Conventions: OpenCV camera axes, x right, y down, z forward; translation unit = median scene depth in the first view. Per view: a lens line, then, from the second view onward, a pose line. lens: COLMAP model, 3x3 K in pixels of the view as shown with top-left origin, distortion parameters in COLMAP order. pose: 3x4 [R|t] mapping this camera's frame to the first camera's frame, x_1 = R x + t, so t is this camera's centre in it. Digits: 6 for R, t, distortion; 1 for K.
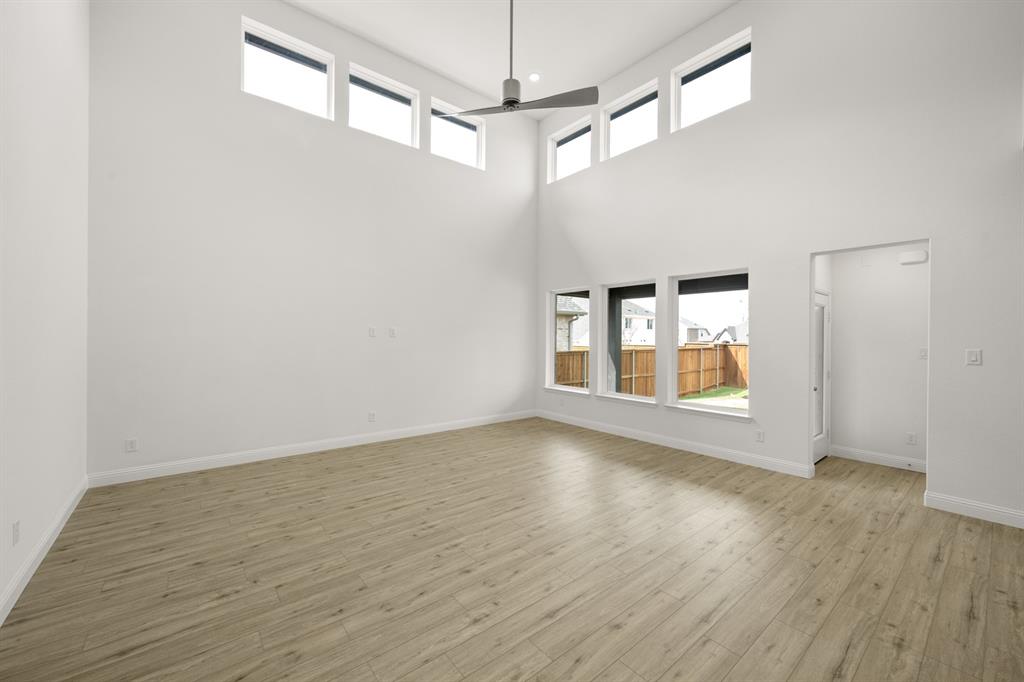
lens RADIAL K [[403.2, 0, 513.1], [0, 403.2, 338.1], [0, 0, 1]] dist [-0.003624, 0.000669]
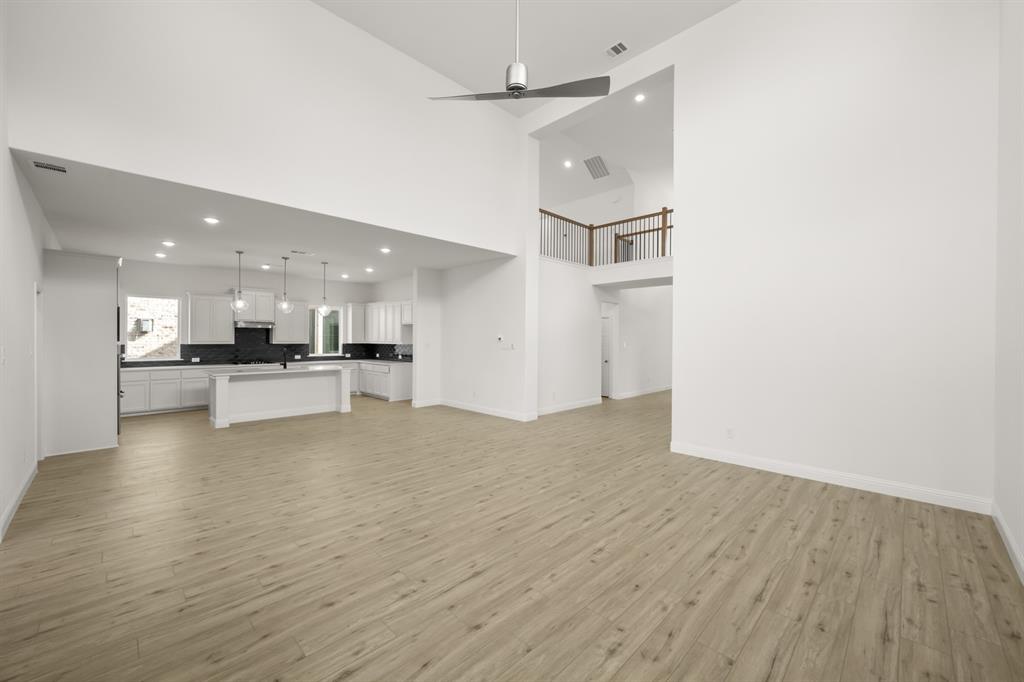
lens RADIAL K [[403.2, 0, 515.0], [0, 403.2, 341.2], [0, 0, 1]] dist [-0.003624, 0.000669]
pose [[-0.993942, -0.010079, -0.109444, 0.094167], [-0.010864, 0.999919, 0.006578, -0.004008], [0.109369, 0.007727, -0.993971, 1.948406]]
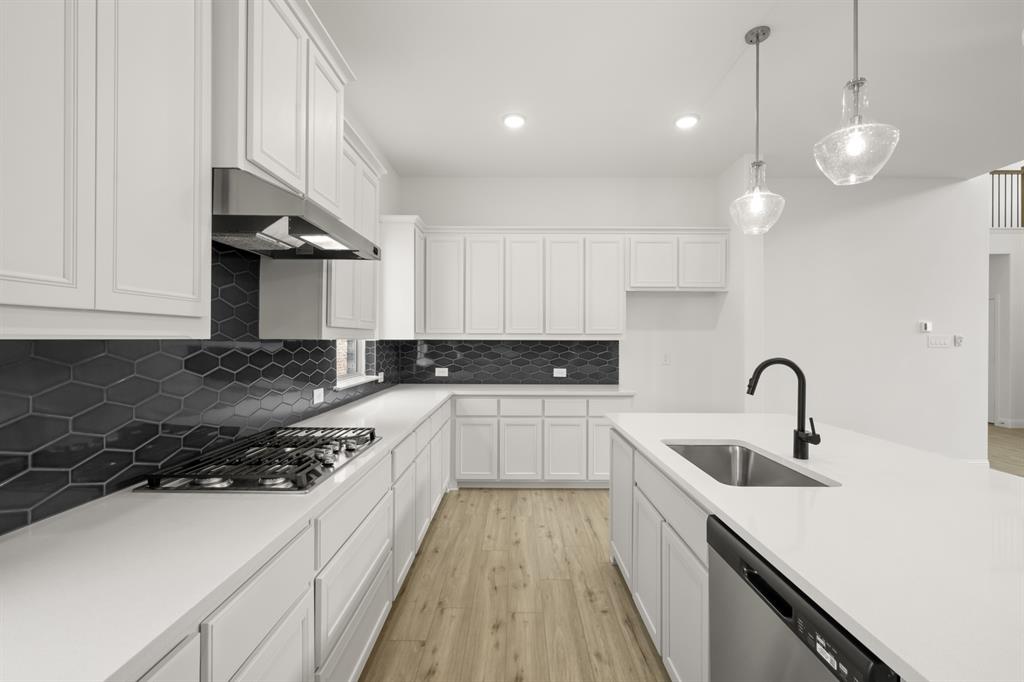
lens RADIAL K [[465.7, 0, 509.4], [0, 465.7, 336.1], [0, 0, 1]] dist [0.006102, 0.000195]
pose [[-0.619265, -0.012853, -0.785077, 0.196354], [-0.008797, 0.999917, -0.009431, -0.000752], [0.785133, 0.001066, -0.619326, 1.806916]]
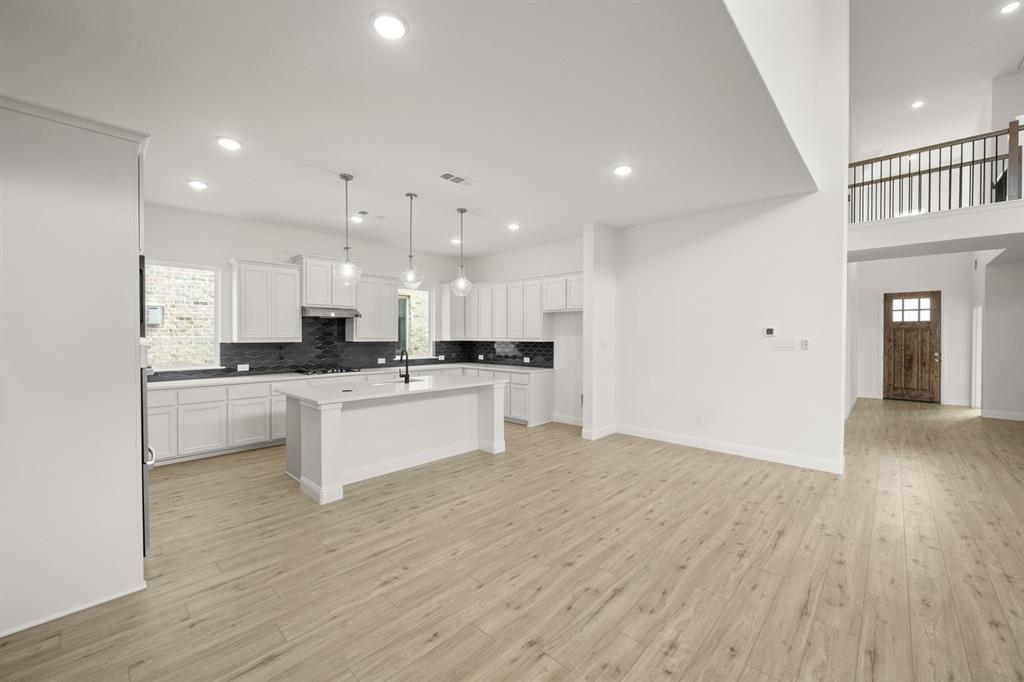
lens RADIAL K [[403.2, 0, 514.7], [0, 403.2, 339.1], [0, 0, 1]] dist [-0.003624, 0.000669]
pose [[-0.990832, -0.006303, -0.134956, 0.146645], [-0.007432, 0.999941, 0.007861, -0.002678], [0.134899, 0.008792, -0.990820, 1.887382]]
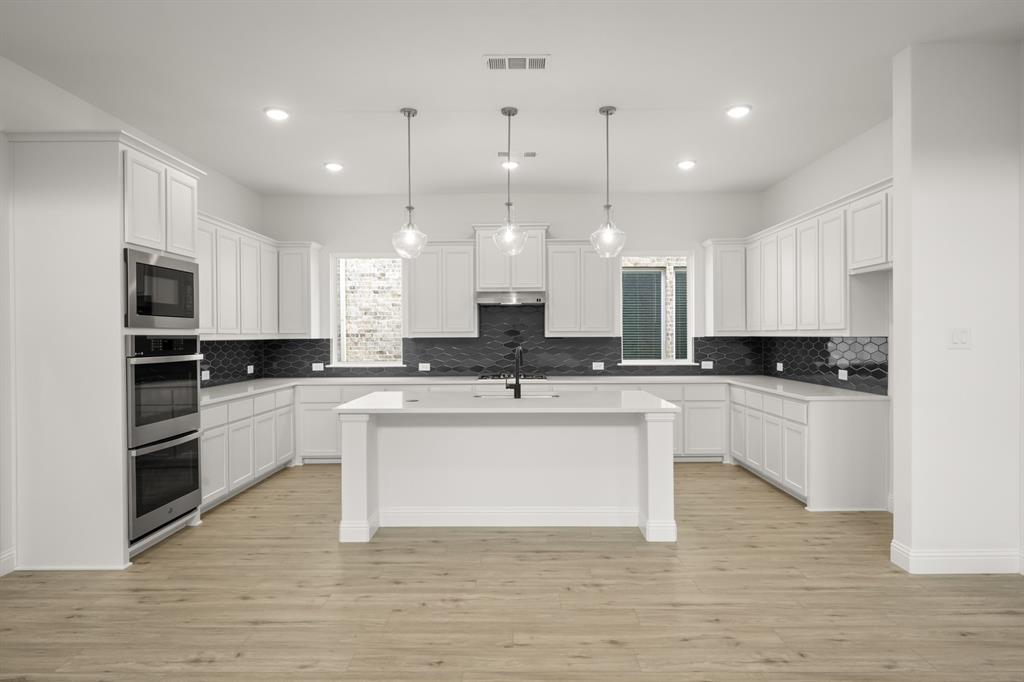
lens RADIAL K [[573.4, 0, 514.2], [0, 573.4, 337.8], [0, 0, 1]] dist [0.001449, -0.001519]
pose [[-0.771471, -0.004635, 0.636248, 0.108595], [0.000623, 0.999967, 0.008040, -0.001538], [-0.636264, 0.006599, -0.771443, 1.862370]]
